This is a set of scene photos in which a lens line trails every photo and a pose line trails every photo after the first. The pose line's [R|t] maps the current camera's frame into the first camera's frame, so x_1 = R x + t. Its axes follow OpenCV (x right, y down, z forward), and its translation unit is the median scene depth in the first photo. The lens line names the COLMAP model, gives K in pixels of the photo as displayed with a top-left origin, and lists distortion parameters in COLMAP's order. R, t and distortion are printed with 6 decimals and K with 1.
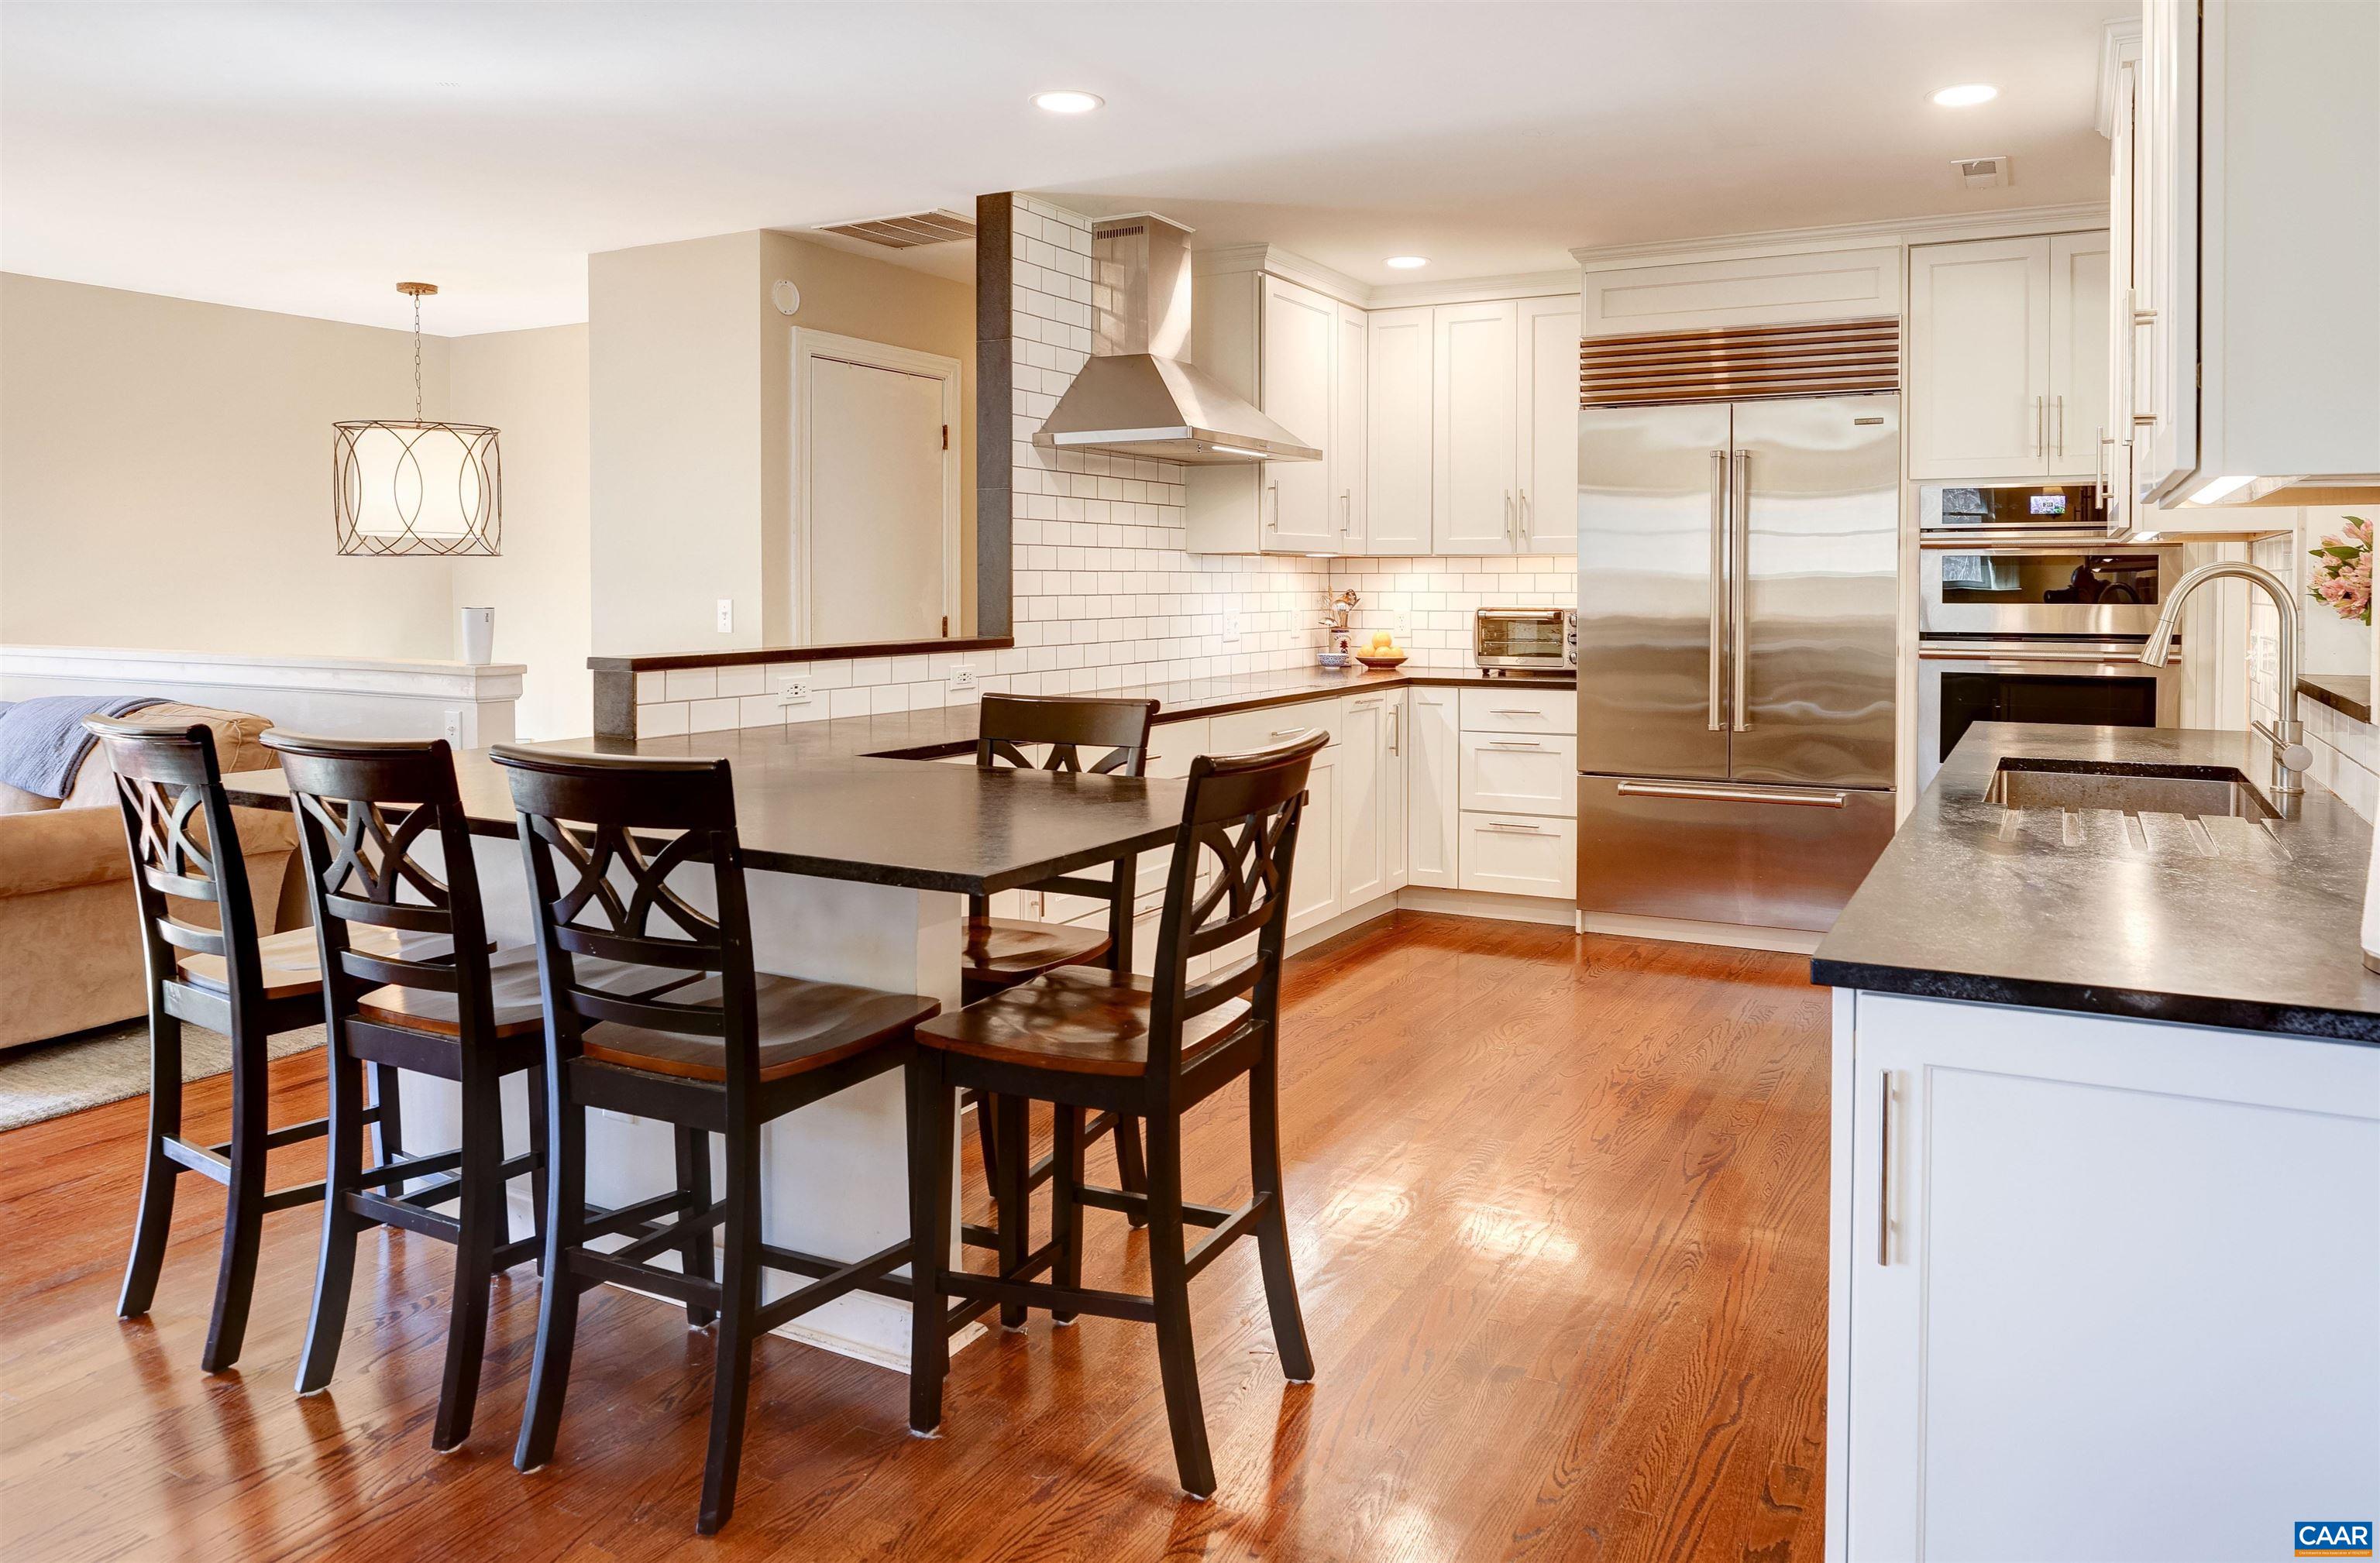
lens RADIAL K [[1767.8, 0, 1192.9], [0, 1767.8, 647.0], [0, 0, 1]] dist [-0.000823, 0.001513]
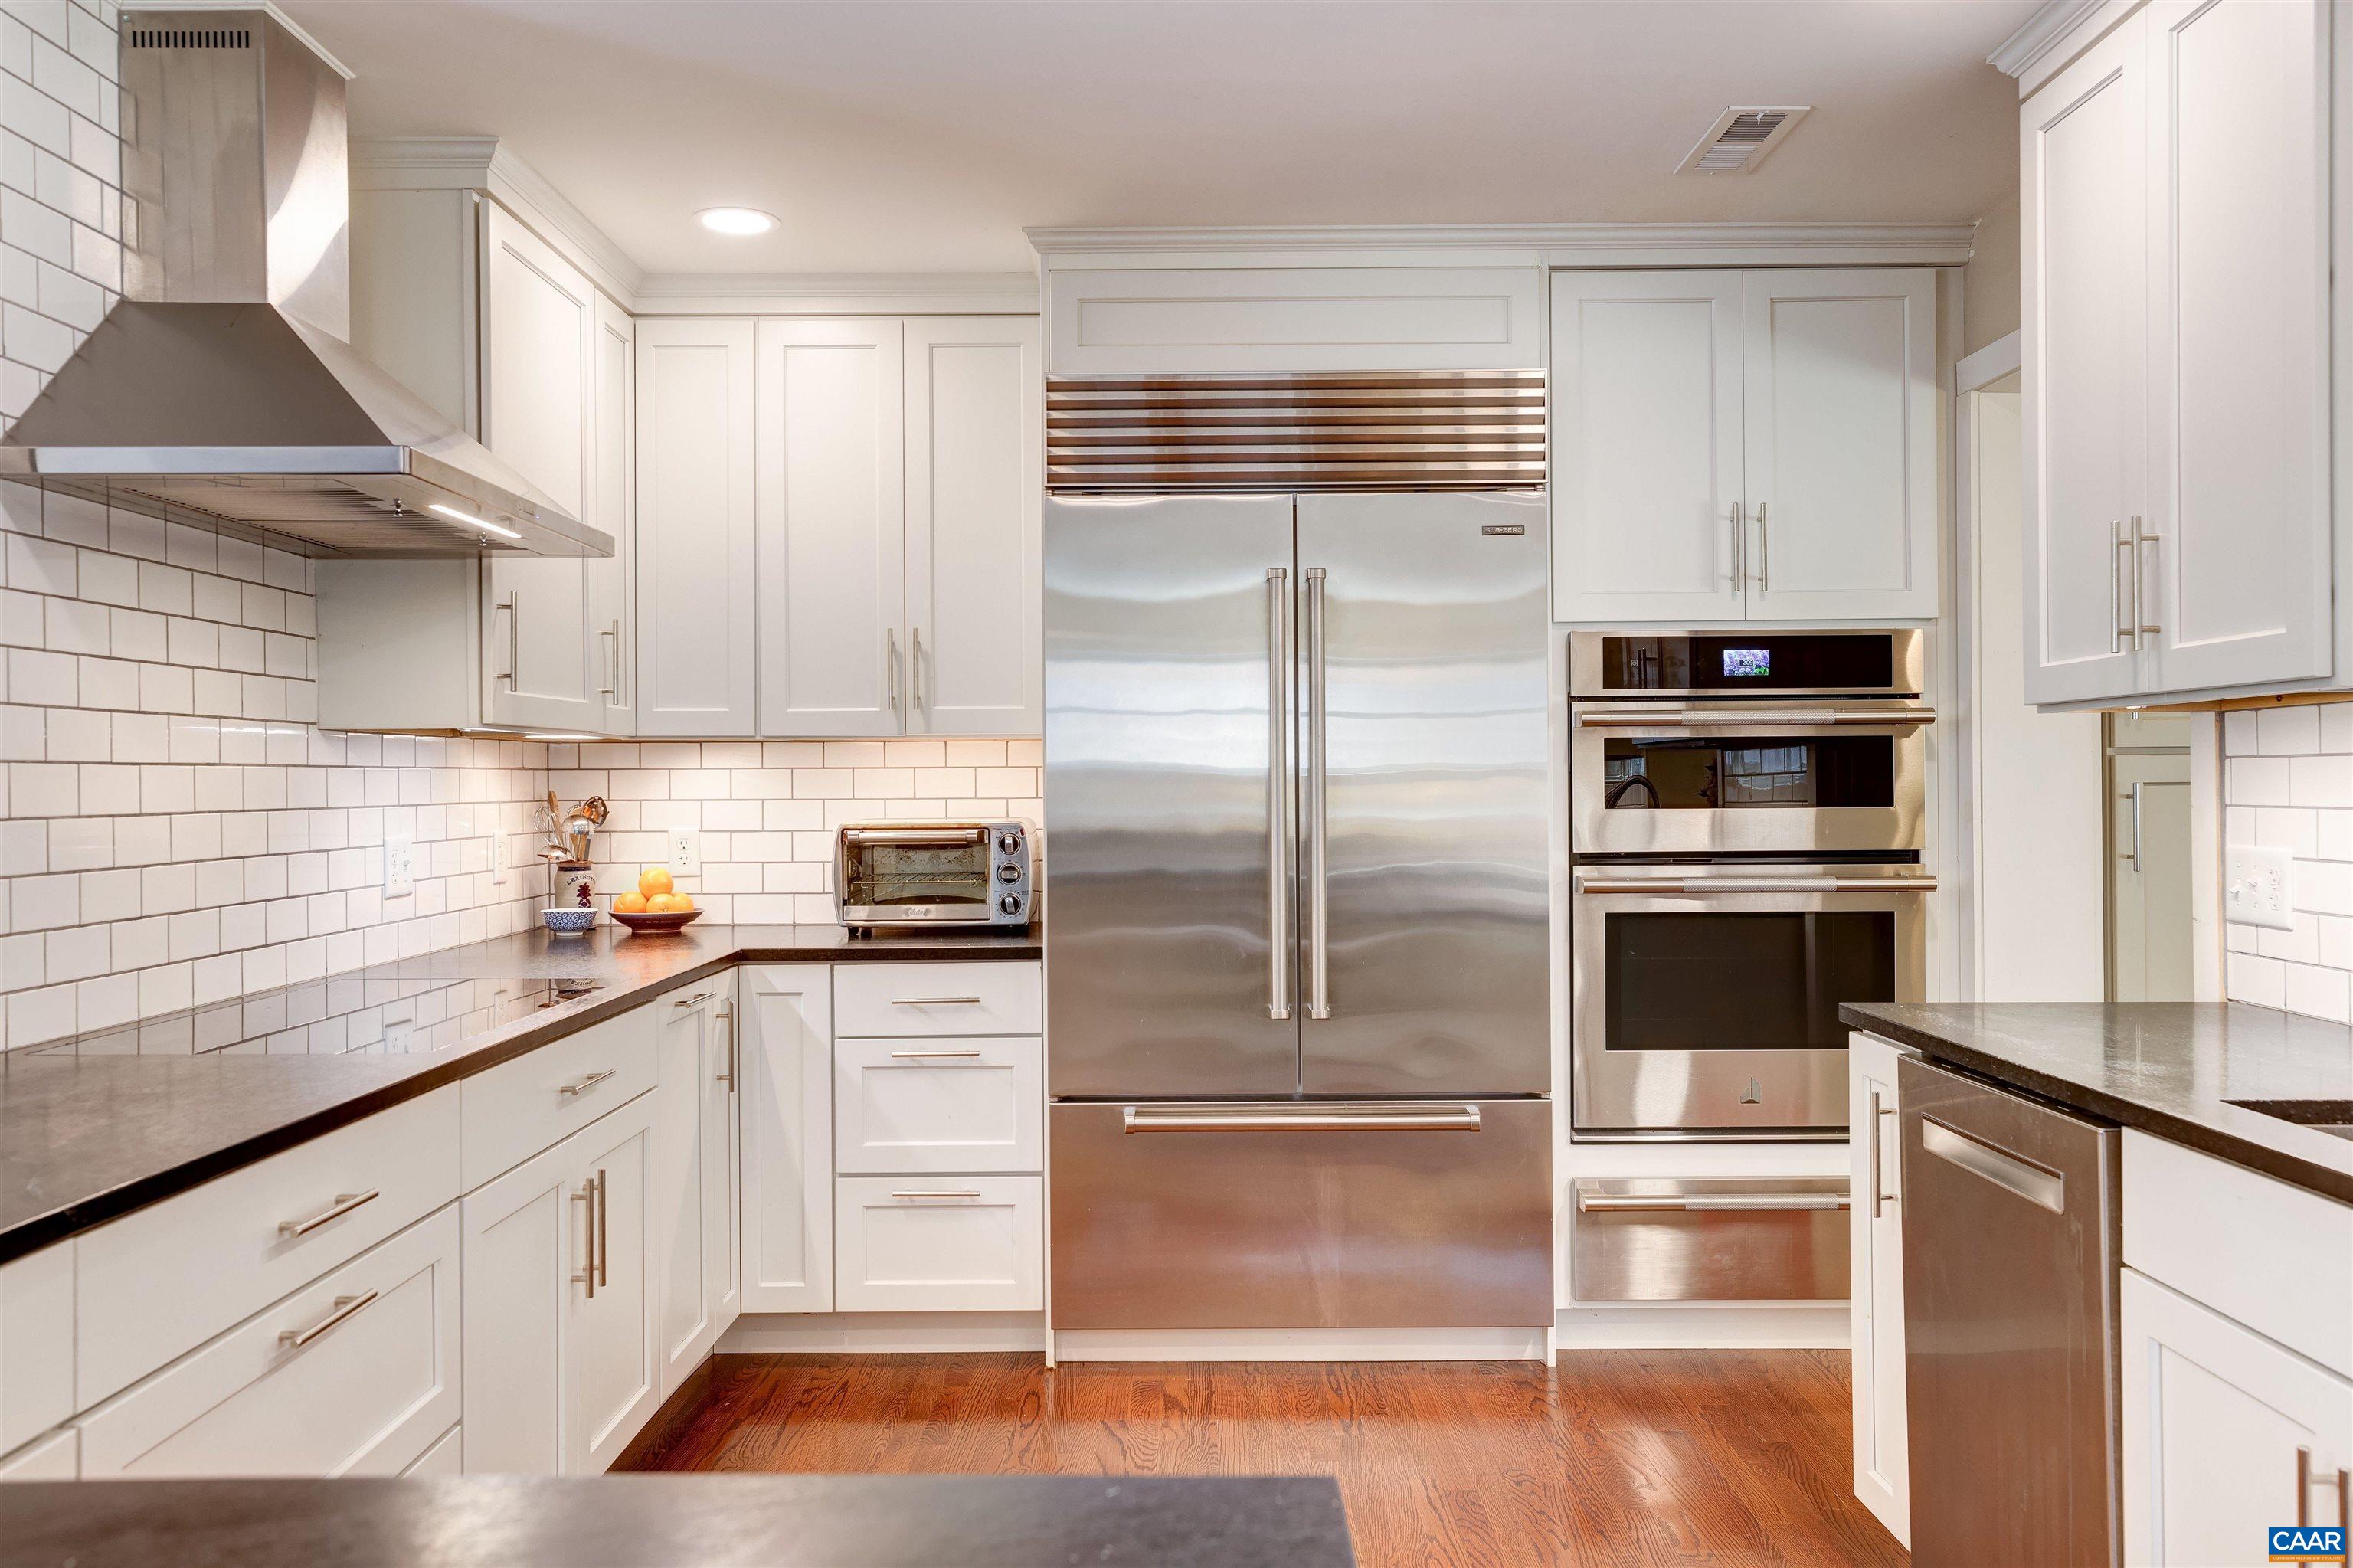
lens RADIAL K [[1921.8, 0, 1176.5], [0, 1921.8, 784.0], [0, 0, 1]] dist [0.032937, 0.006636]
pose [[0.871027, -0.006996, 0.491186, -0.063632], [0.025163, 0.999221, -0.030391, -0.014378], [-0.490590, 0.038831, 0.870525, 0.400148]]
